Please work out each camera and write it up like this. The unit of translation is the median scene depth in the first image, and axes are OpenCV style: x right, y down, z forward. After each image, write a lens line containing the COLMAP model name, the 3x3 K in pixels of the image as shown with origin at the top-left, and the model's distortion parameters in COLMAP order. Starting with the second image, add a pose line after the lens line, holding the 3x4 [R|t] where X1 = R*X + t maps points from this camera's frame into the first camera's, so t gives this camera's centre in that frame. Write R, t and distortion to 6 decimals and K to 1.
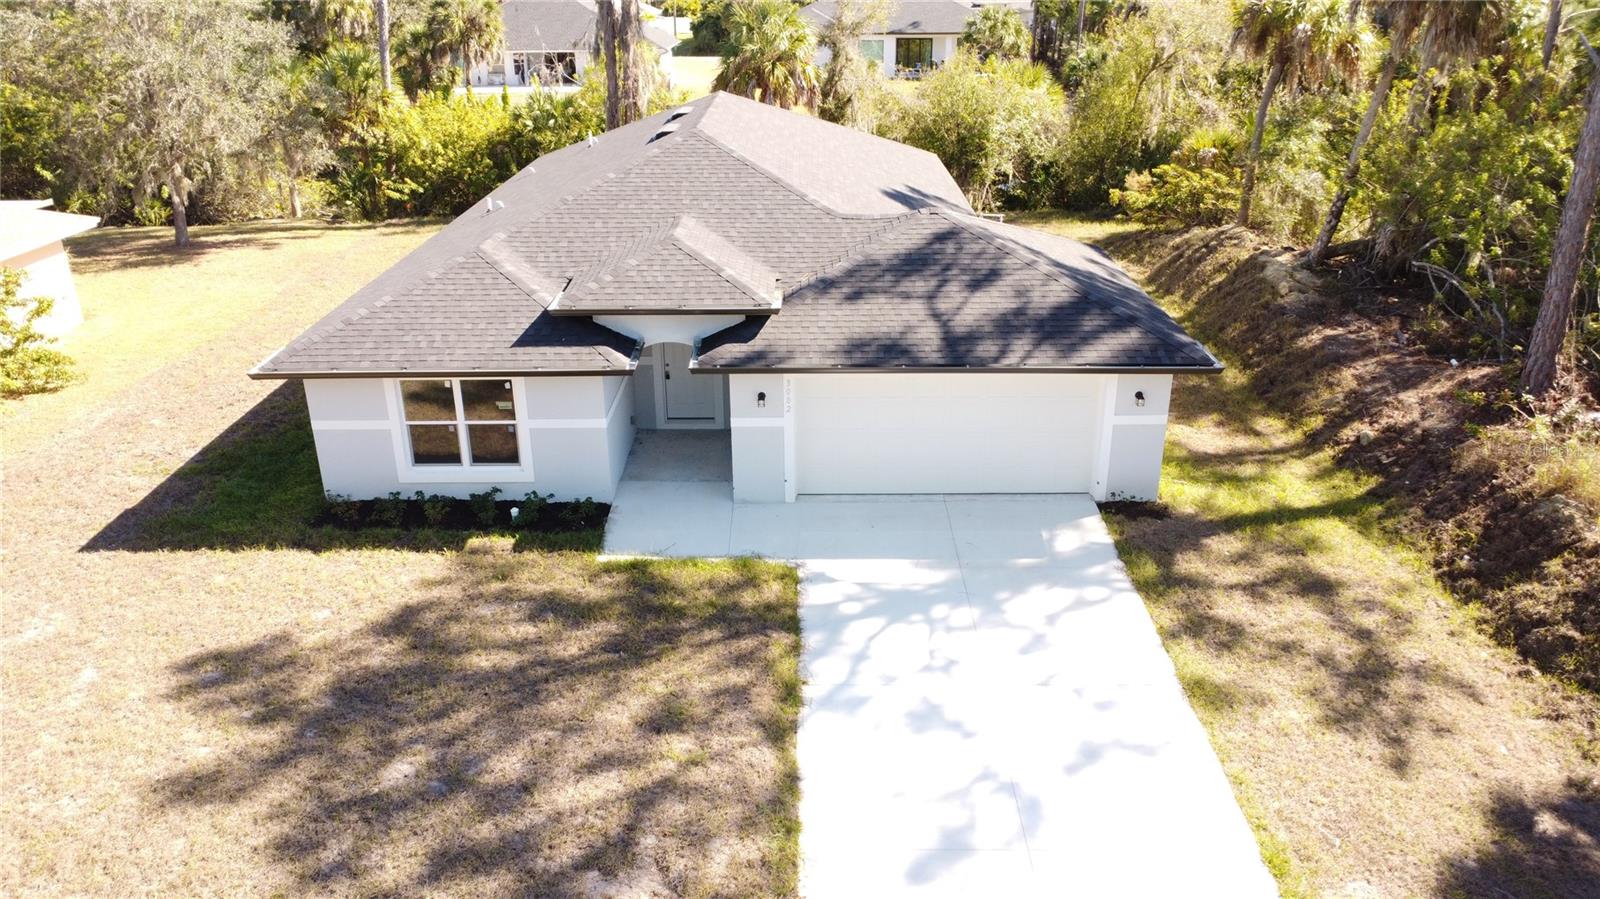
lens RADIAL K [[1150.0, 0, 802.3], [0, 1150.0, 427.6], [0, 0, 1]] dist [-0.026740, -0.003157]
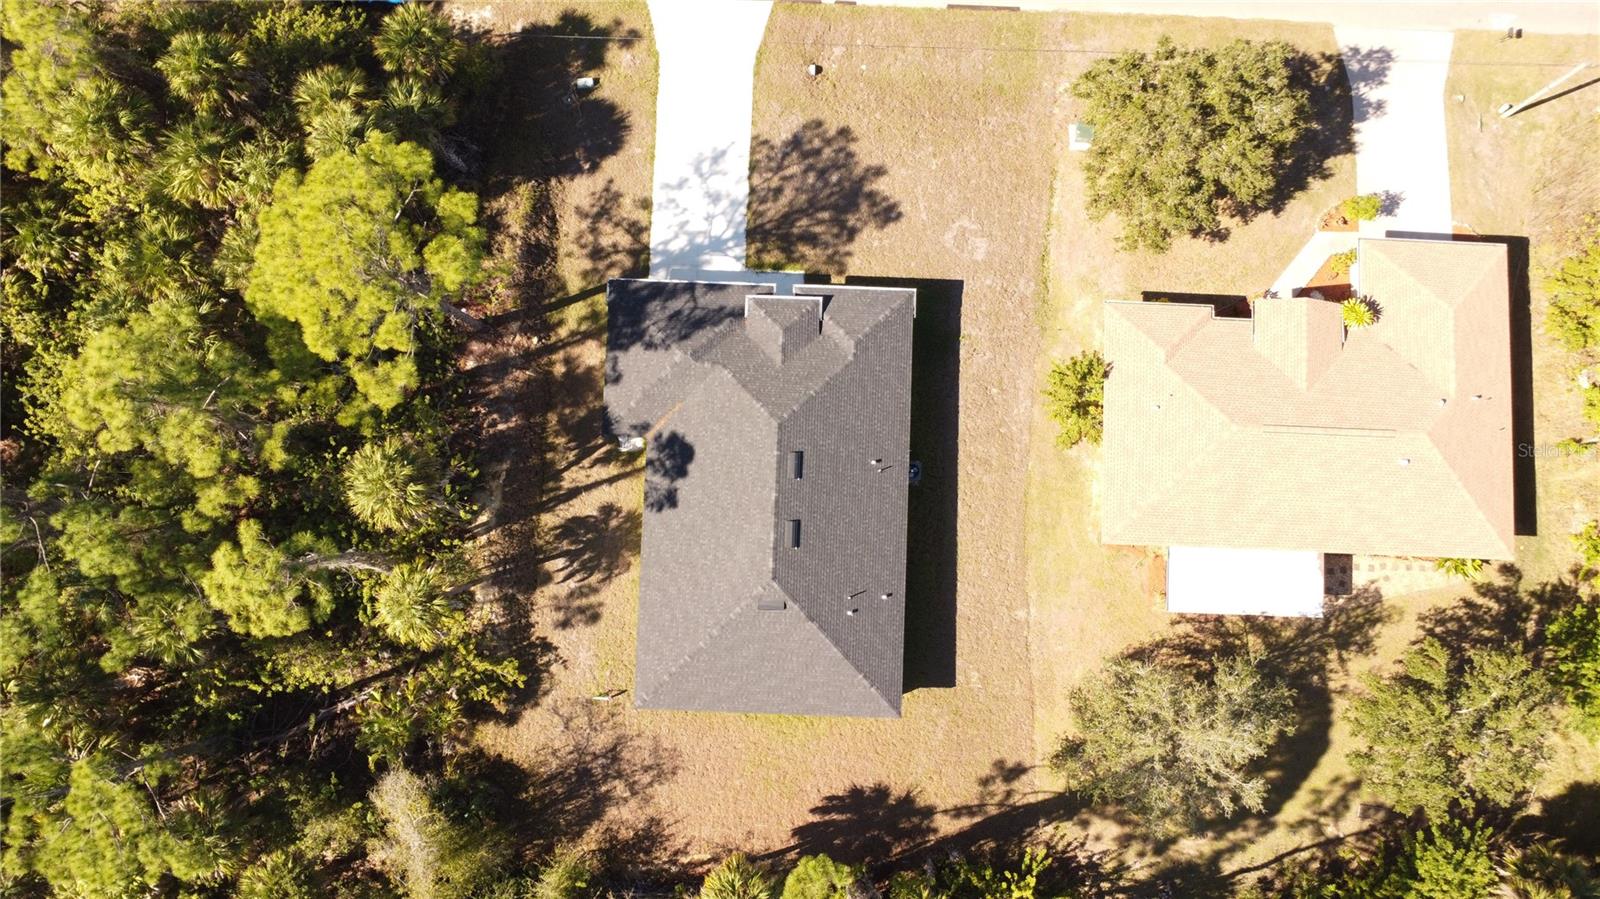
lens RADIAL K [[1150.0, 0, 802.3], [0, 1150.0, 427.6], [0, 0, 1]] dist [-0.026740, -0.003157]
pose [[-0.999442, -0.033252, 0.003008, -0.179554], [0.012493, -0.288888, 0.957281, -2.991221], [-0.030963, 0.956785, 0.289142, 0.418193]]
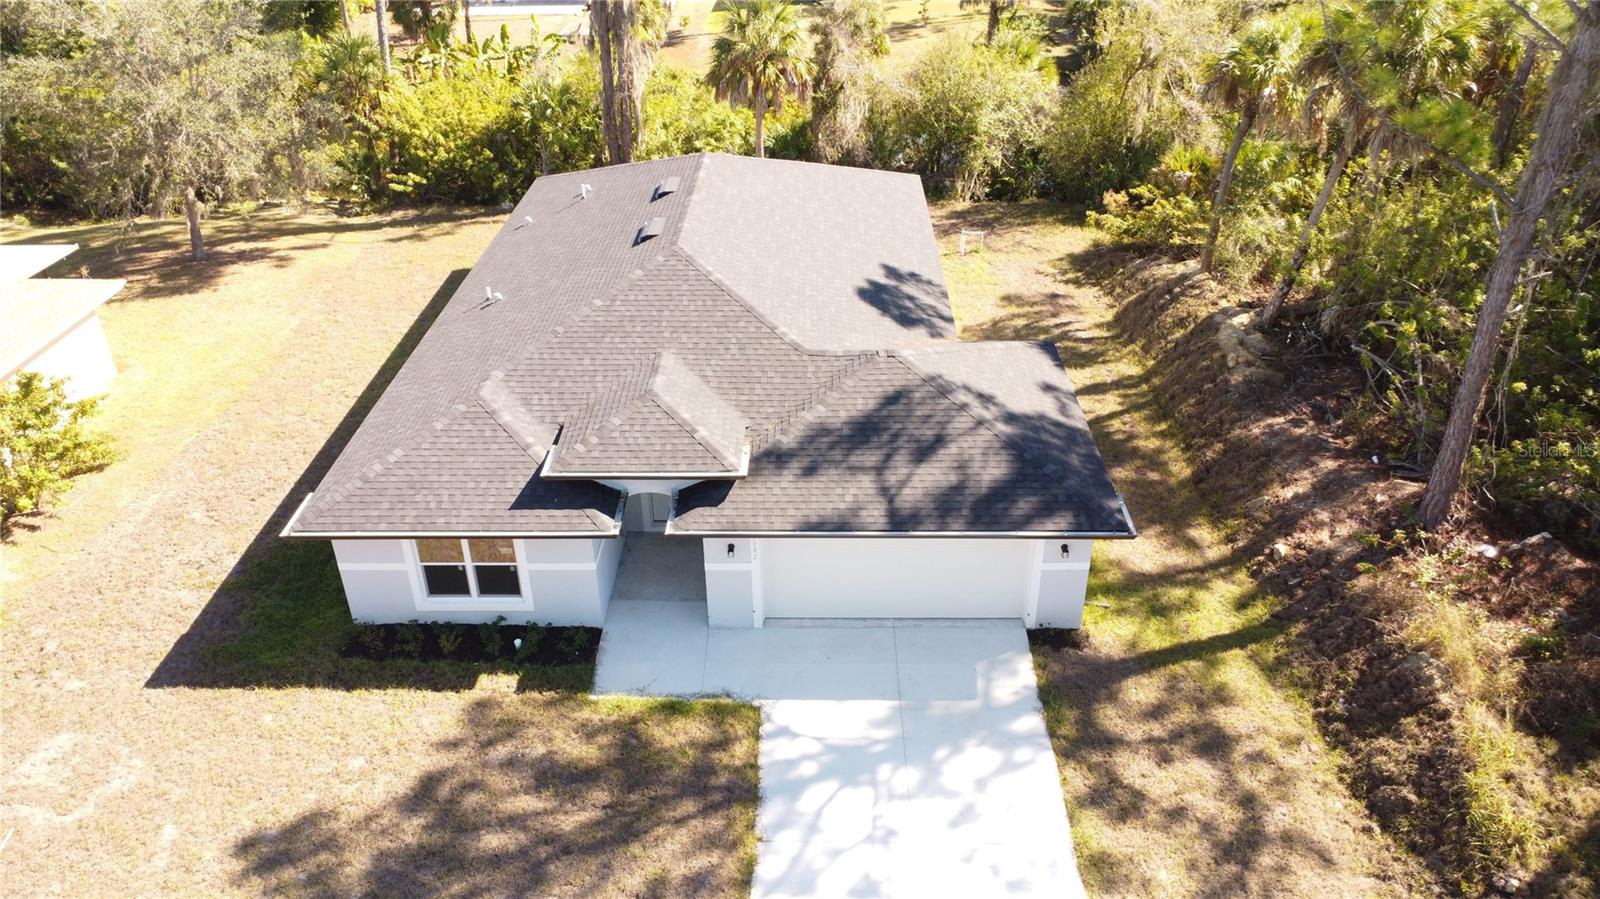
lens RADIAL K [[1150.0, 0, 802.3], [0, 1150.0, 427.6], [0, 0, 1]] dist [-0.026740, -0.003157]
pose [[0.999921, 0.002763, -0.012262, 0.047356], [-0.001141, 0.991466, 0.130360, -0.286599], [0.012518, -0.130336, 0.991391, -0.107045]]
